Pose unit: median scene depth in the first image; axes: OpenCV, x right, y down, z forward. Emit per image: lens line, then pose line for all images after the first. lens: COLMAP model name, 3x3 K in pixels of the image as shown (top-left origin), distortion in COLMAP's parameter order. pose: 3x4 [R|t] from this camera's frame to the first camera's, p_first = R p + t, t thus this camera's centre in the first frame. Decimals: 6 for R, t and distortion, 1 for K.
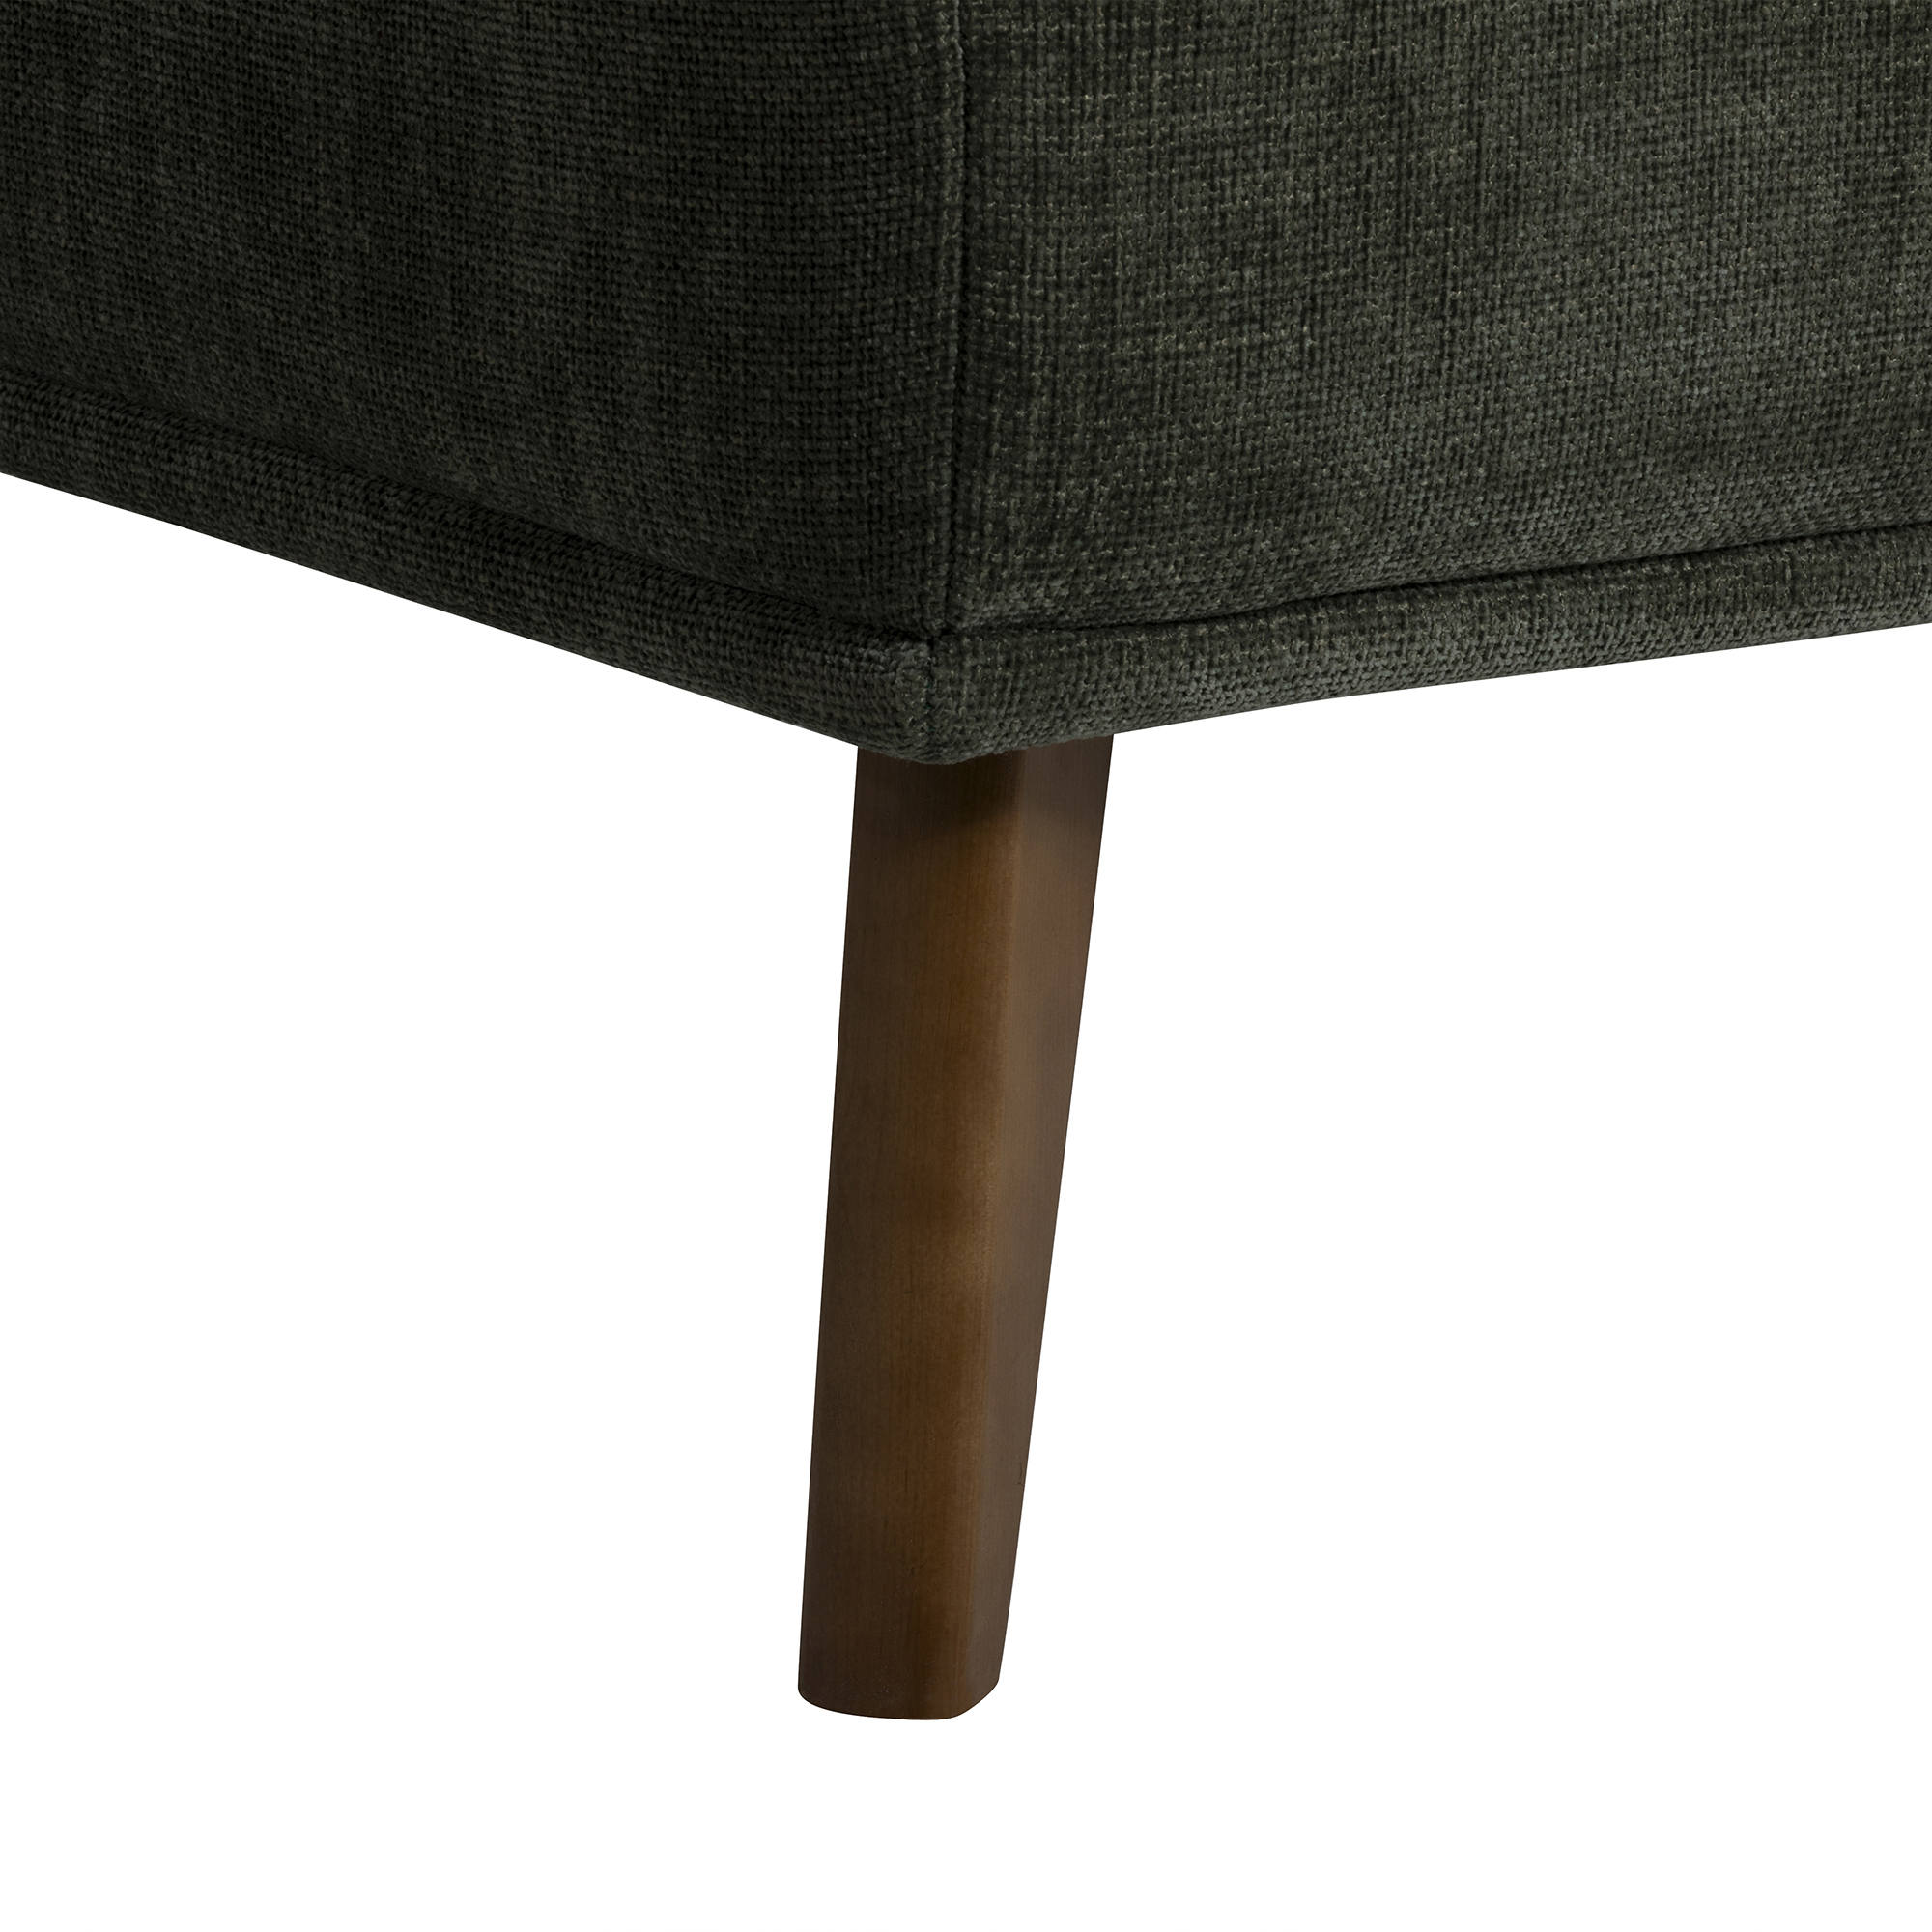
lens RADIAL K [[10057.2, 0, 966.0], [0, 10057.2, 966.0], [0, 0, 1]] dist [-0.023313, -0.561007]
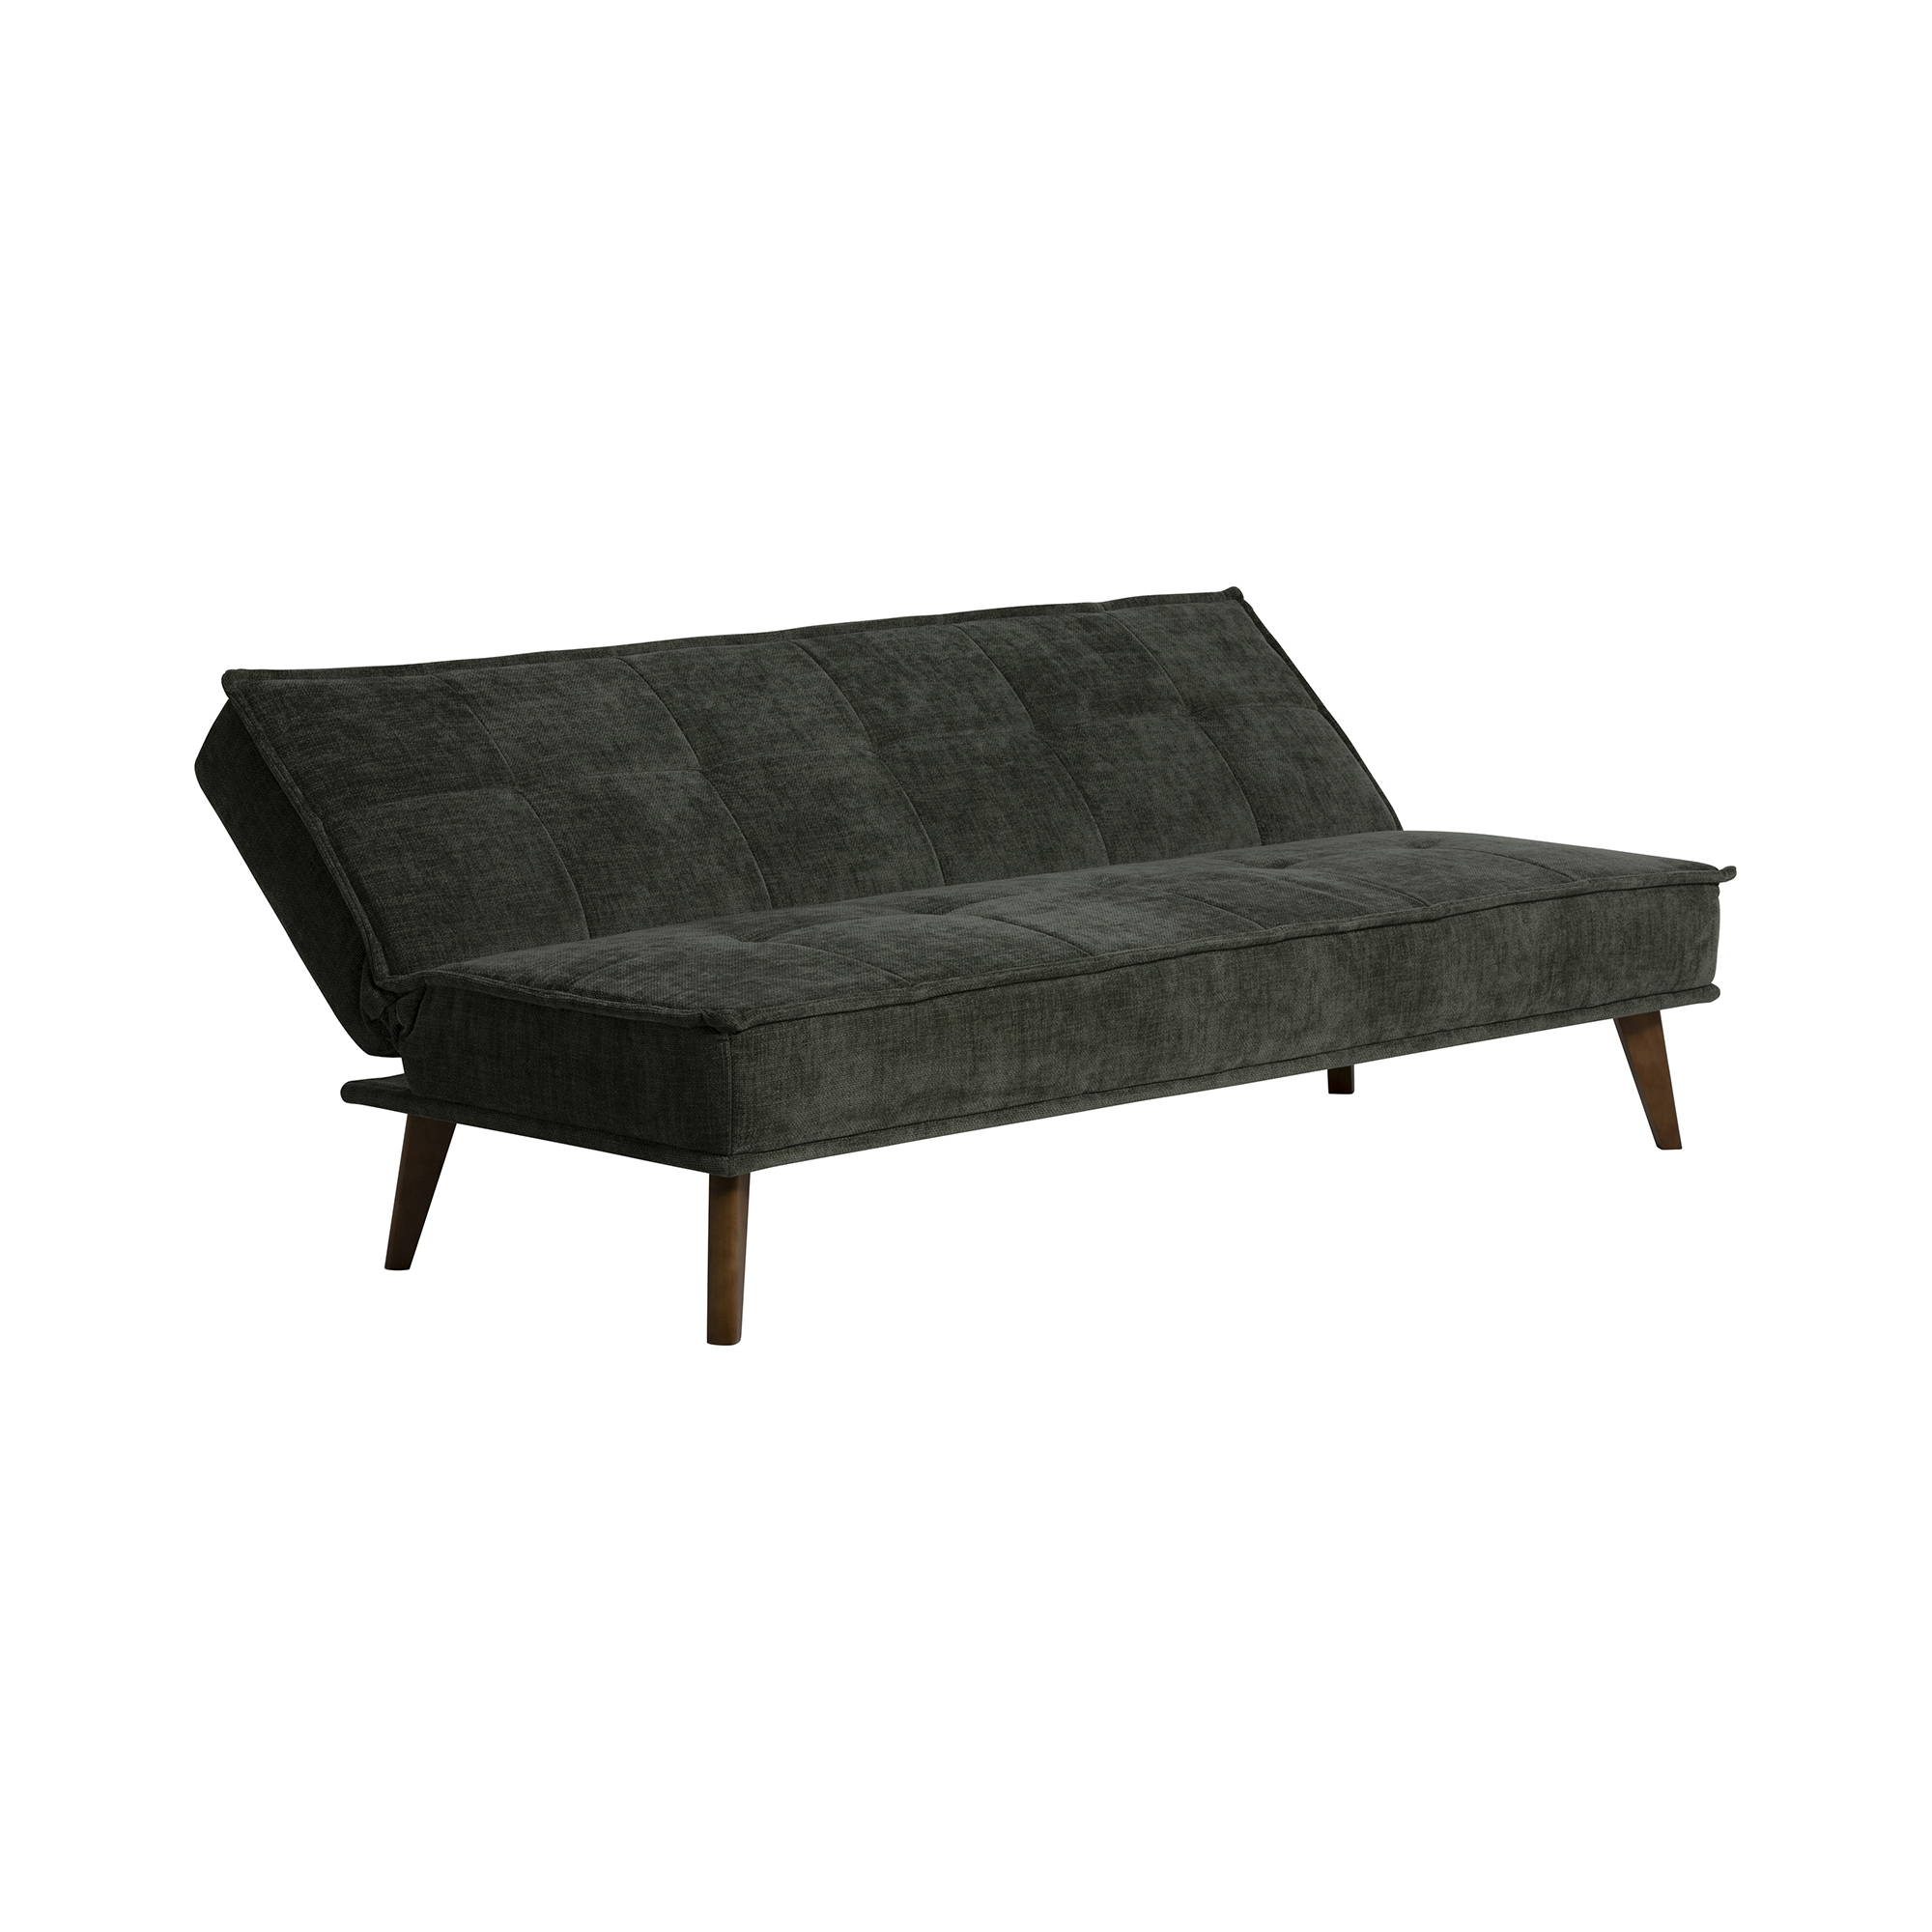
lens RADIAL K [[6995.3, 0, 966.0], [0, 6995.3, 966.0], [0, 0, 1]] dist [-0.103118, -1.158782]
pose [[0.986839, -0.049975, 0.153790, -0.482461], [0.061364, 0.995642, -0.070226, 0.150438], [-0.149610, 0.078739, 0.985605, -3.017004]]
